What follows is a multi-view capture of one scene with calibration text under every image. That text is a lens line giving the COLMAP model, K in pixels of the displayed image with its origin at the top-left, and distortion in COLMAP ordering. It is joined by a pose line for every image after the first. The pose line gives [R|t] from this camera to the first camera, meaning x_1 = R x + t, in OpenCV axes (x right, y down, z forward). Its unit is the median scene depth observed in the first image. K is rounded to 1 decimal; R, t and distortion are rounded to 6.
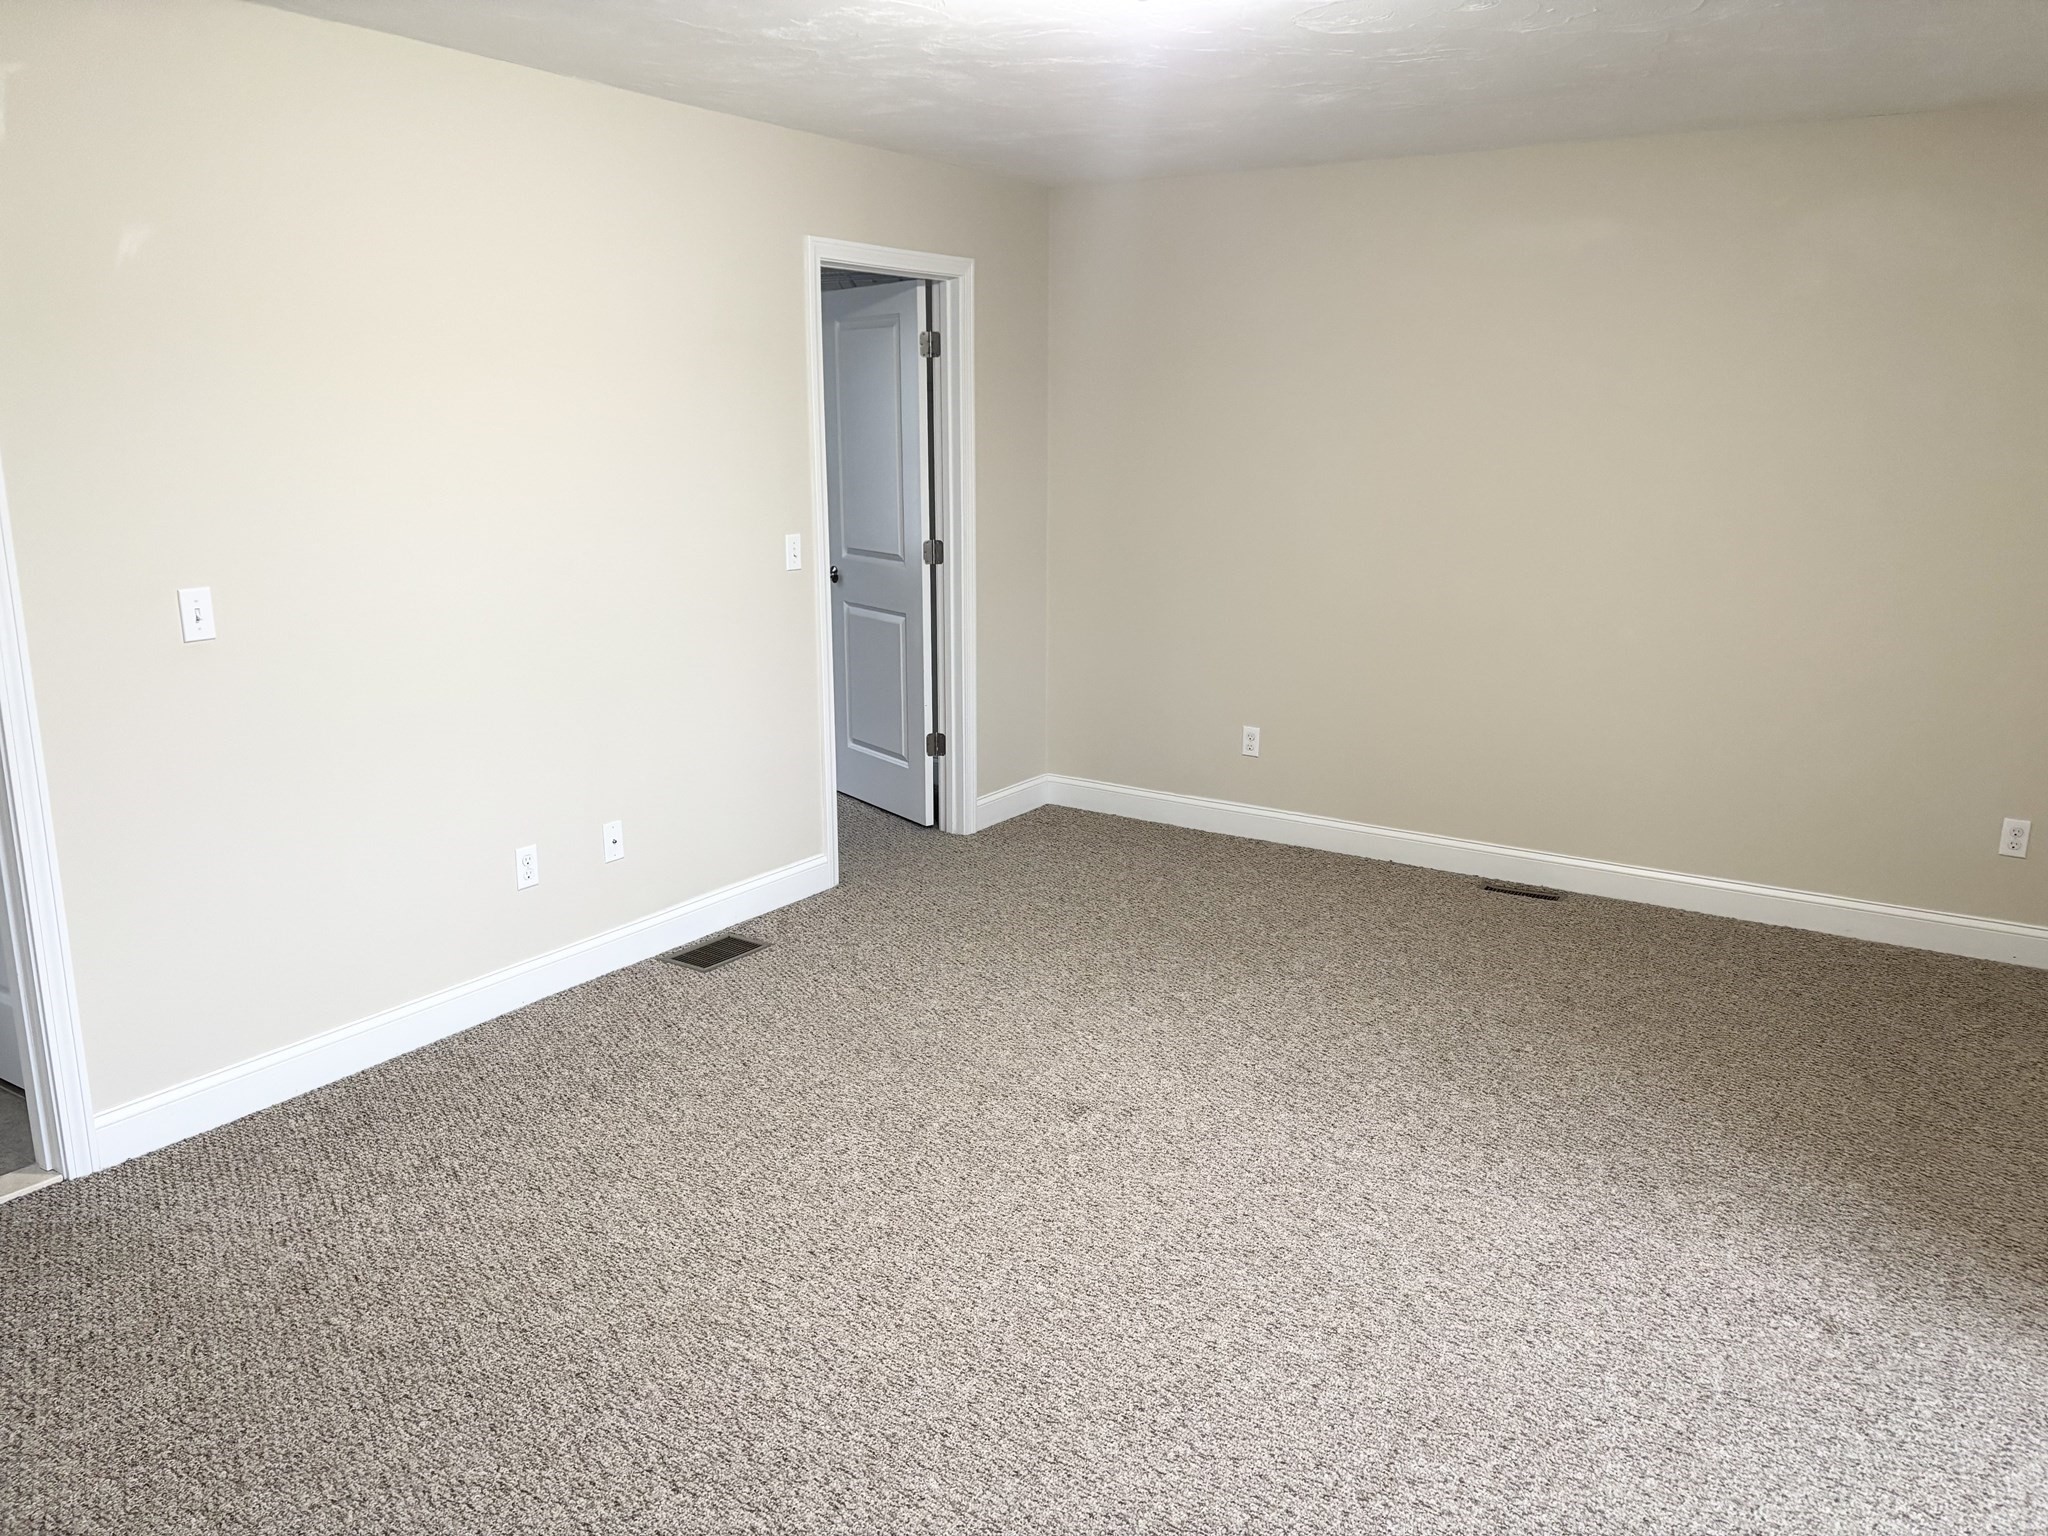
lens RADIAL K [[1549.7, 0, 1024.6], [0, 1549.7, 754.8], [0, 0, 1]] dist [0.116014, -0.029286]
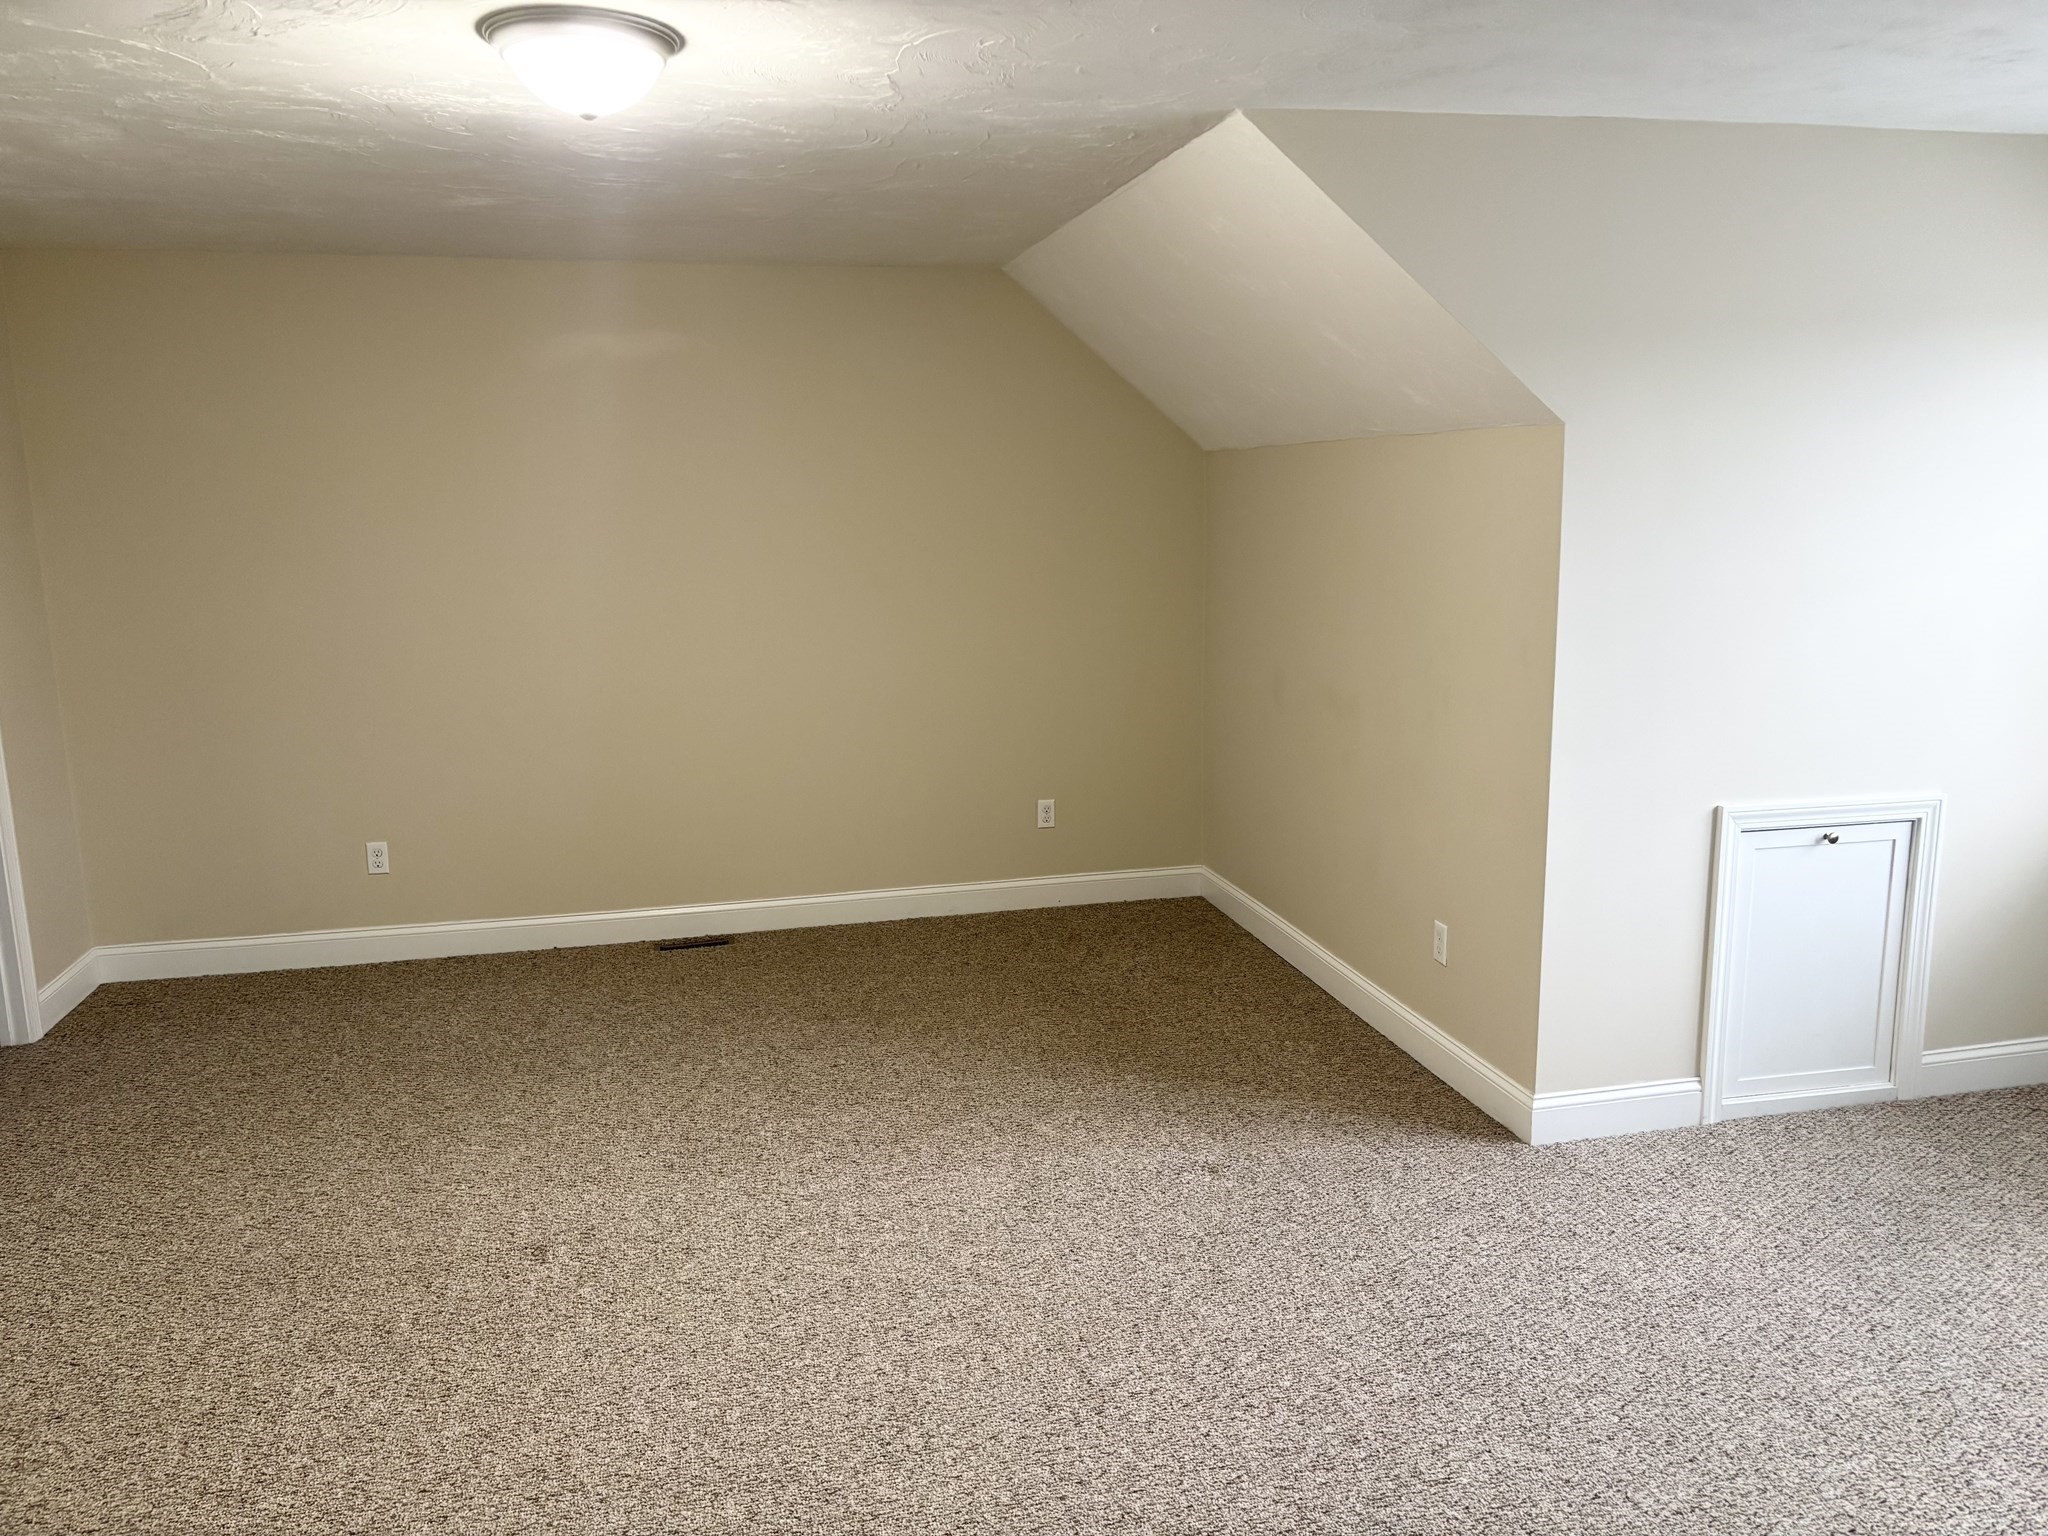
lens RADIAL K [[1549.7, 0, 1016.0], [0, 1549.7, 775.8], [0, 0, 1]] dist [0.116014, -0.029286]
pose [[0.731439, -0.154316, 0.664216, -0.236048], [0.179185, 0.983323, 0.031134, -0.022123], [-0.657943, 0.096245, 0.746892, 0.048017]]
